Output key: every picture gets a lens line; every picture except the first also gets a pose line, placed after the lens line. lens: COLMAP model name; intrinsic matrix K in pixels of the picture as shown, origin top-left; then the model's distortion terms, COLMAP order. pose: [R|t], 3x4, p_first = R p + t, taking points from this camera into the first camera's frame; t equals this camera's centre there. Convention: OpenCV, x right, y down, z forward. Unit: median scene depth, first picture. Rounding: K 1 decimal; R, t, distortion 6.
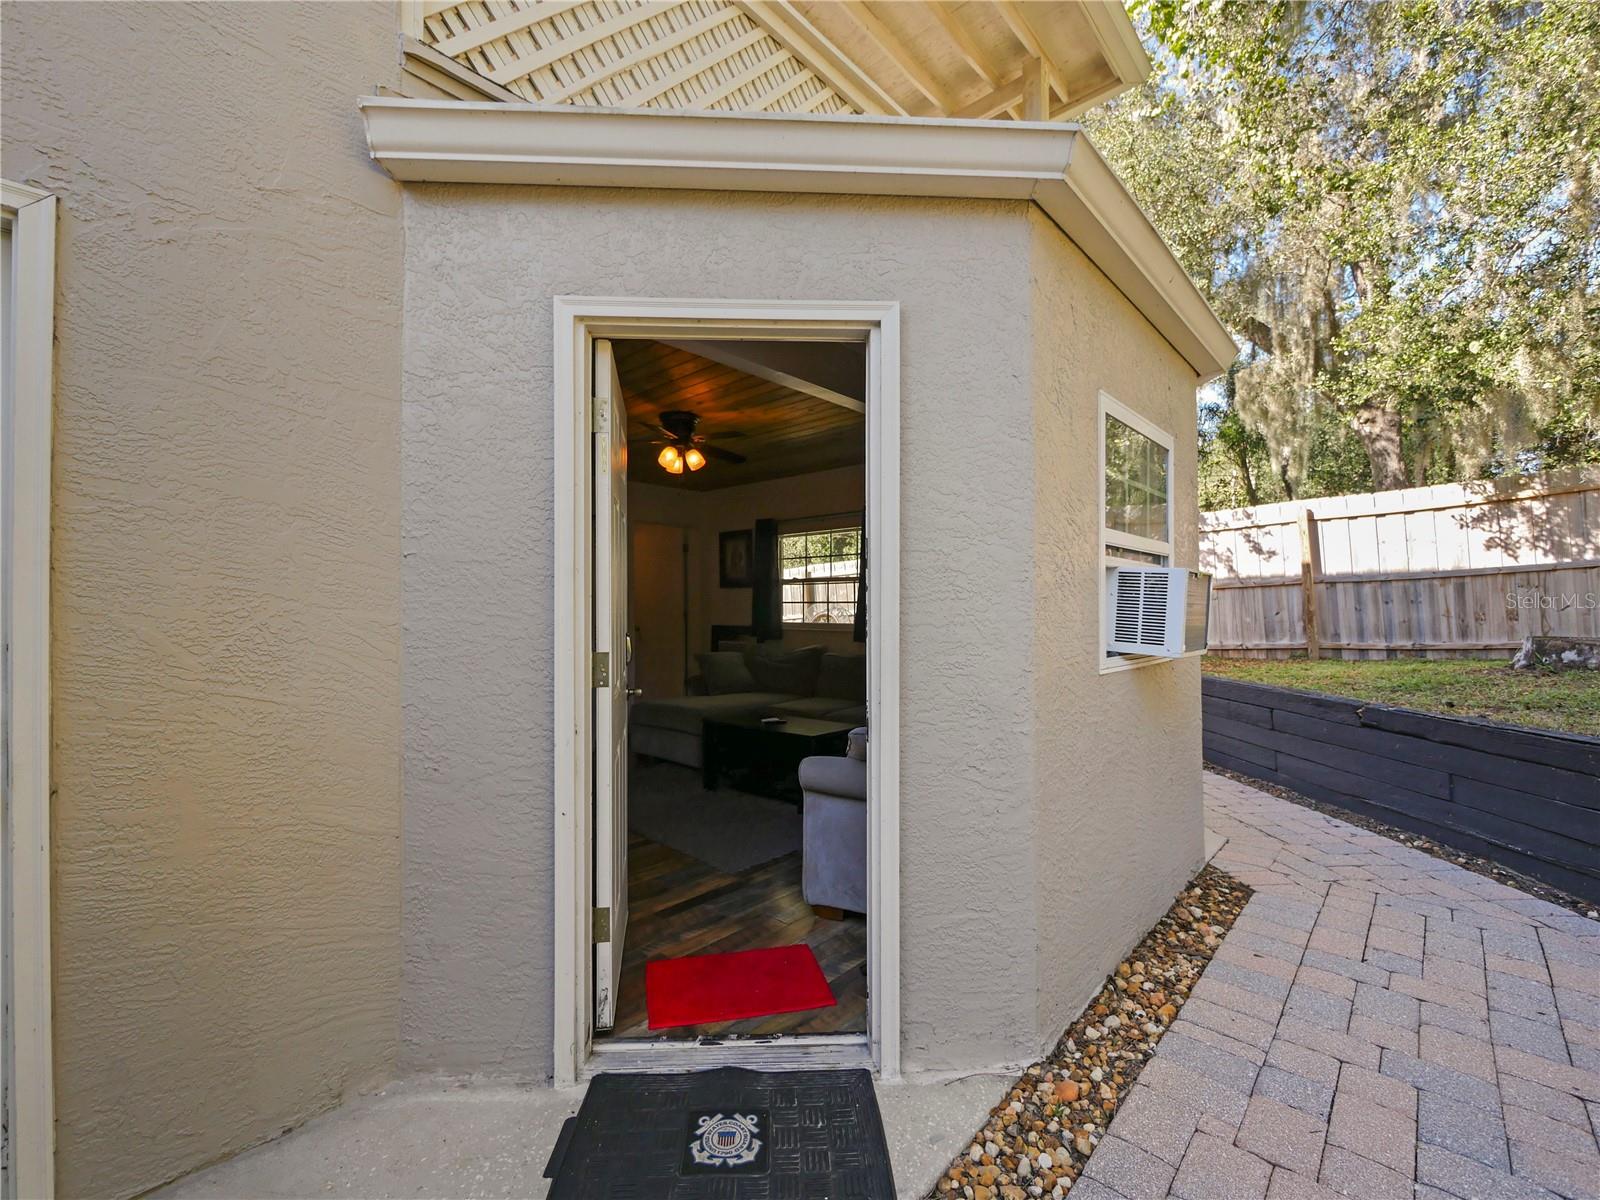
lens RADIAL K [[707.6, 0, 804.4], [0, 707.6, 601.5], [0, 0, 1]] dist [-0.001183, -0.000721]
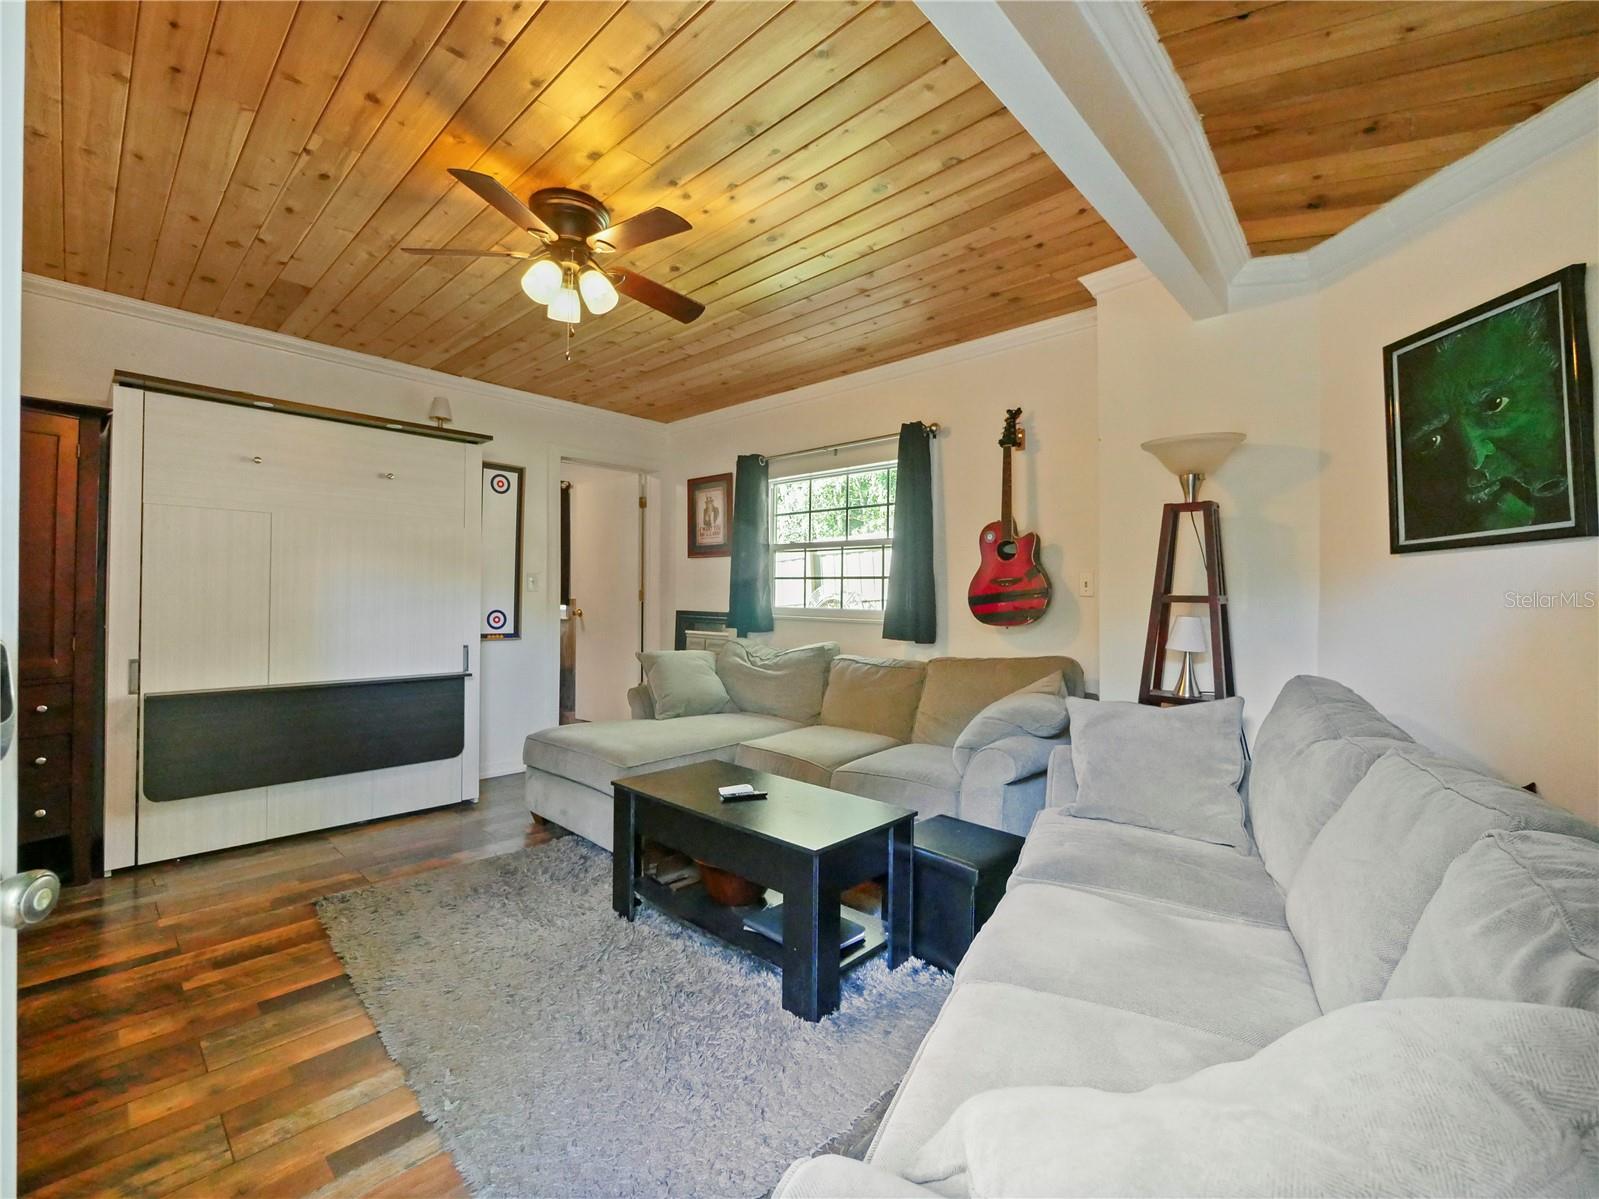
lens RADIAL K [[707.1, 0, 792.7], [0, 707.1, 601.3], [0, 0, 1]] dist [-0.001183, -0.000721]
pose [[0.999600, 0.014302, -0.024380, 0.003427], [-0.013888, 0.999758, 0.017065, 0.011470], [0.024618, -0.016719, 0.999557, 0.319606]]
